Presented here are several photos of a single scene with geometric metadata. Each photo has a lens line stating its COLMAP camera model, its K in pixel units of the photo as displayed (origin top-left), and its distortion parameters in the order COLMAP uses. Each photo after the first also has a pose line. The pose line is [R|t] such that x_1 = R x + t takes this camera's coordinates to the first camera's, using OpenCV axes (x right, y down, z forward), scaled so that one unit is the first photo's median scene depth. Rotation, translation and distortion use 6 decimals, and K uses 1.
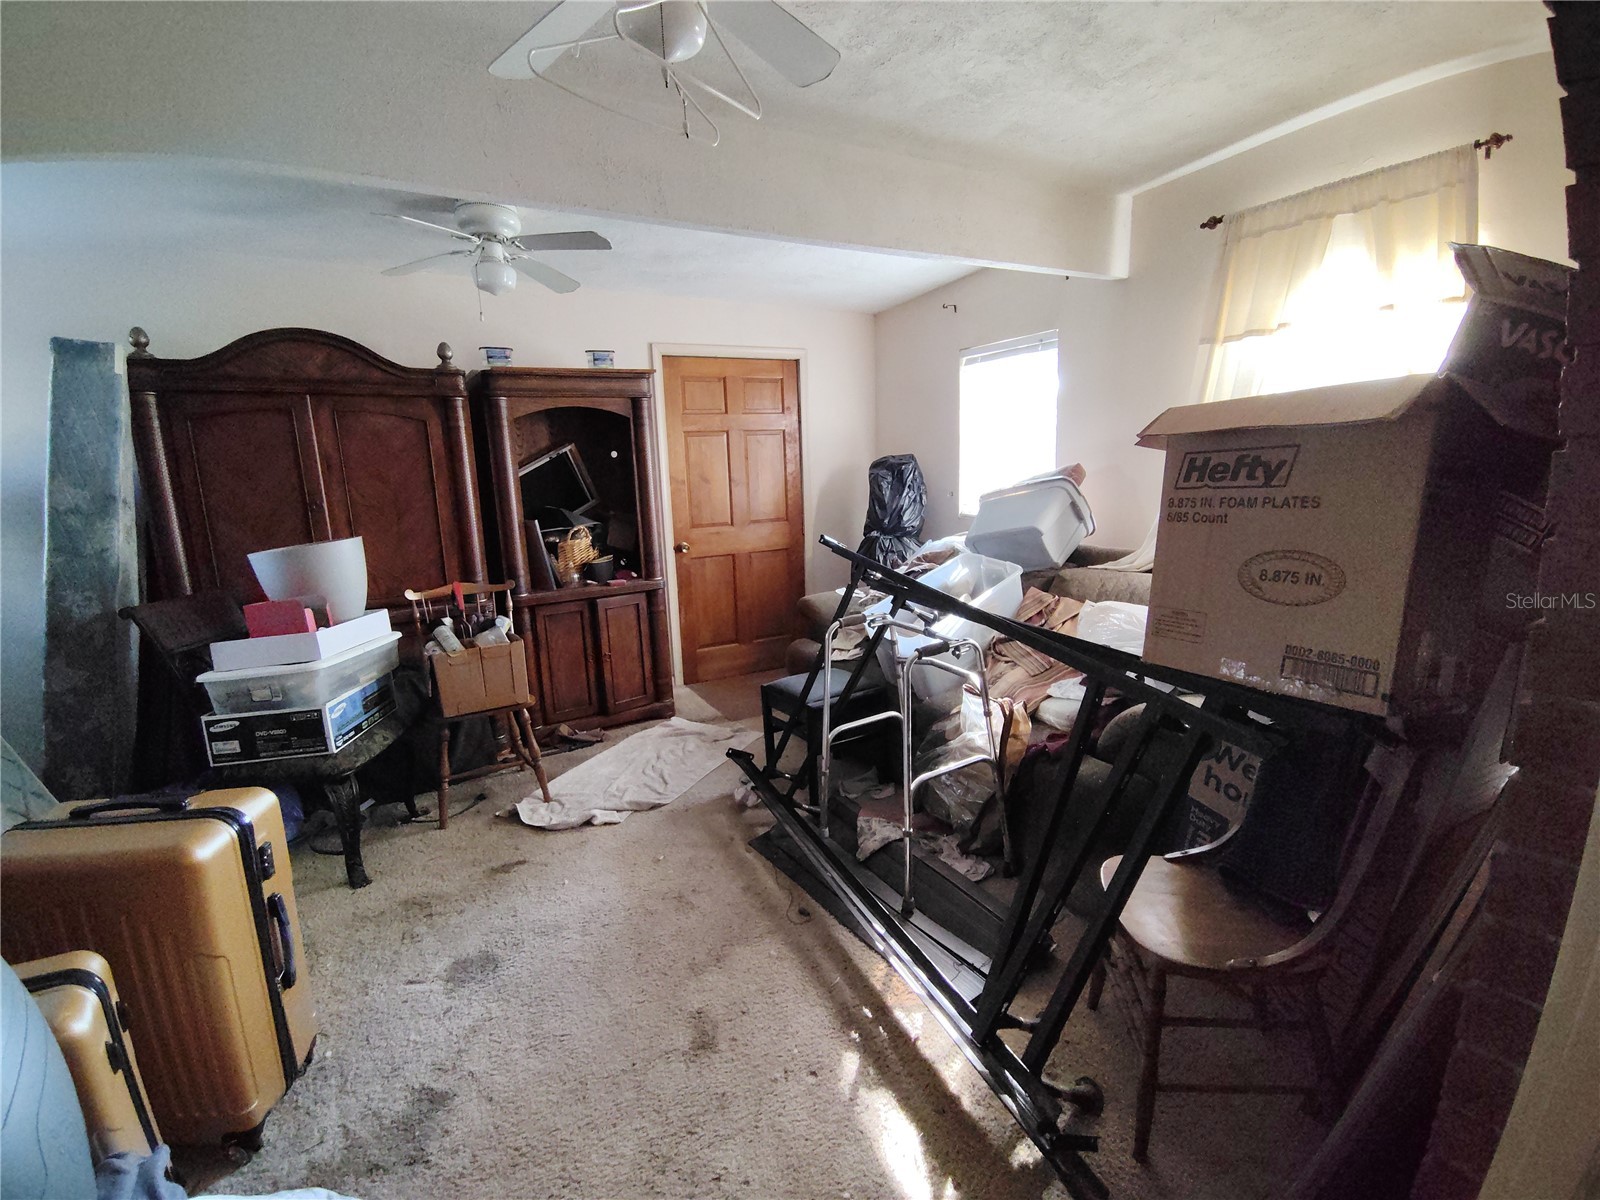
lens RADIAL K [[732.7, 0, 800.0], [0, 732.7, 600.0], [0, 0, 1]] dist [0.004127, 0.000991]
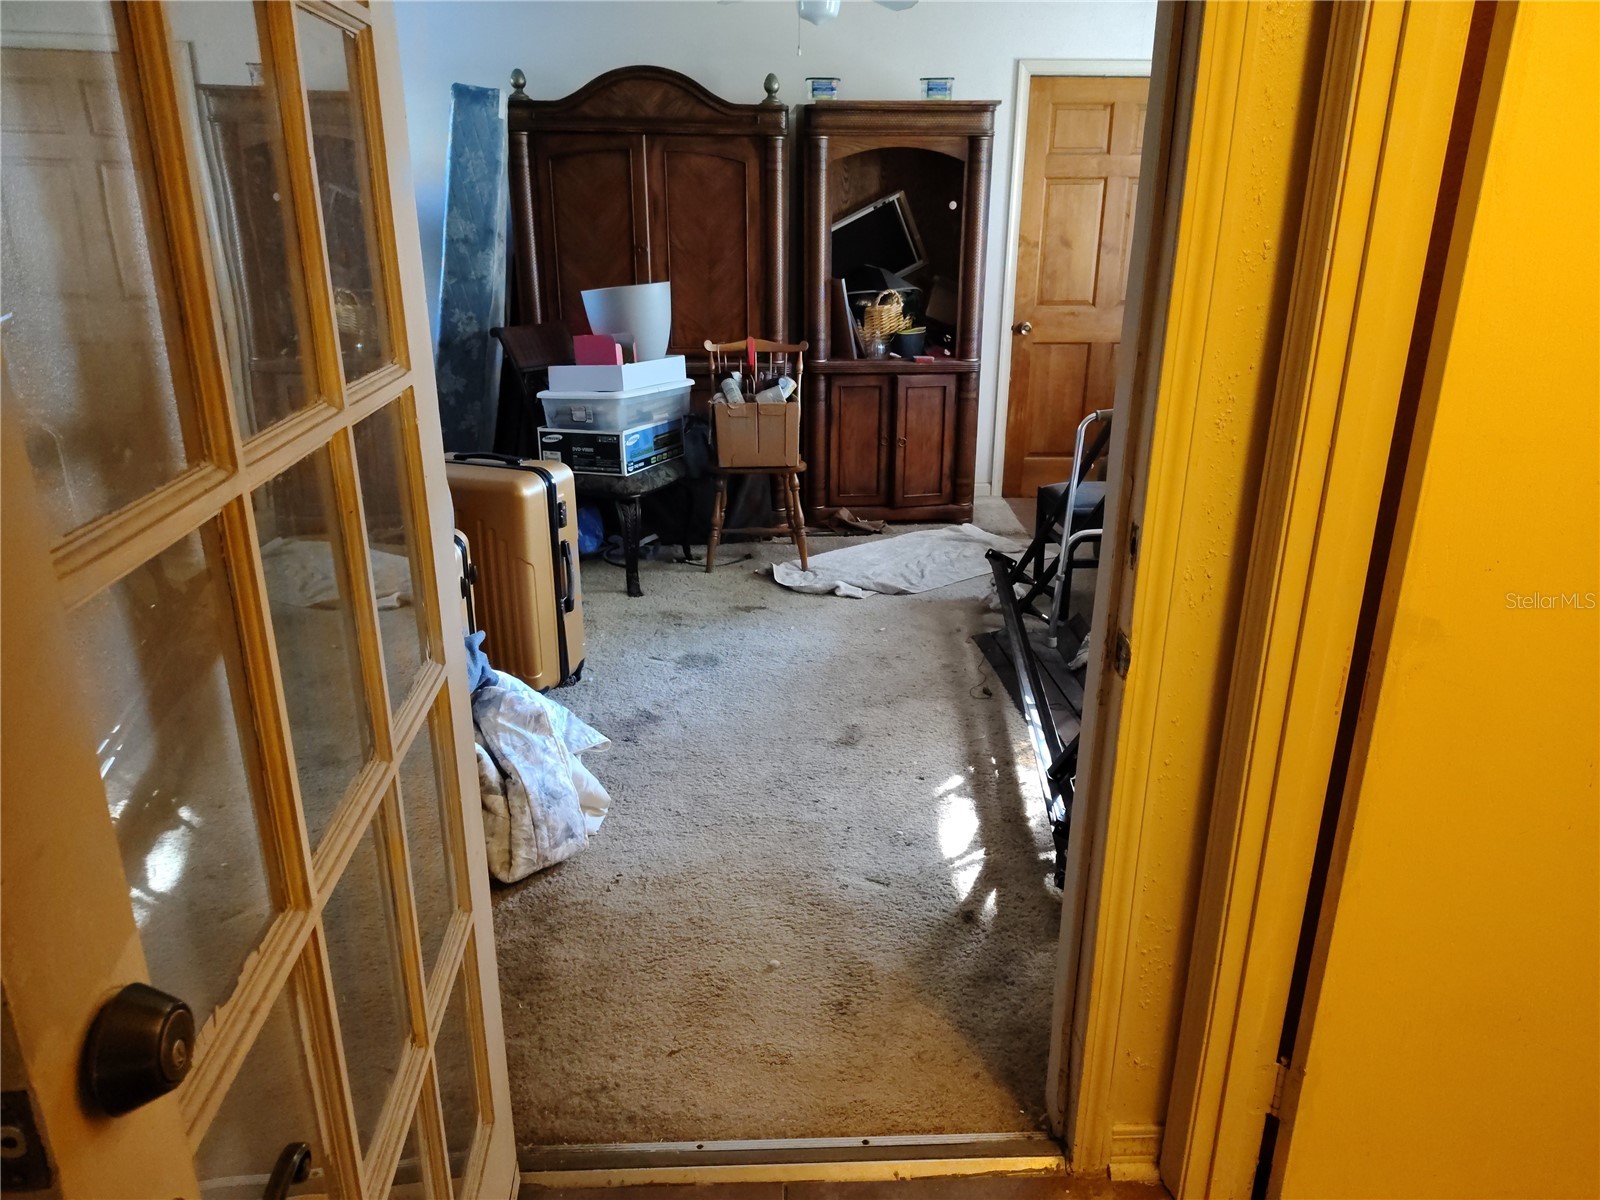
lens RADIAL K [[1080.2, 0, 800.0], [0, 1080.2, 600.0], [0, 0, 1]] dist [0.004855, 0.002811]
pose [[0.887402, 0.193393, -0.418470, 0.274202], [-0.121988, 0.973902, 0.191397, 0.034983], [0.444564, -0.118798, 0.887834, -0.309720]]
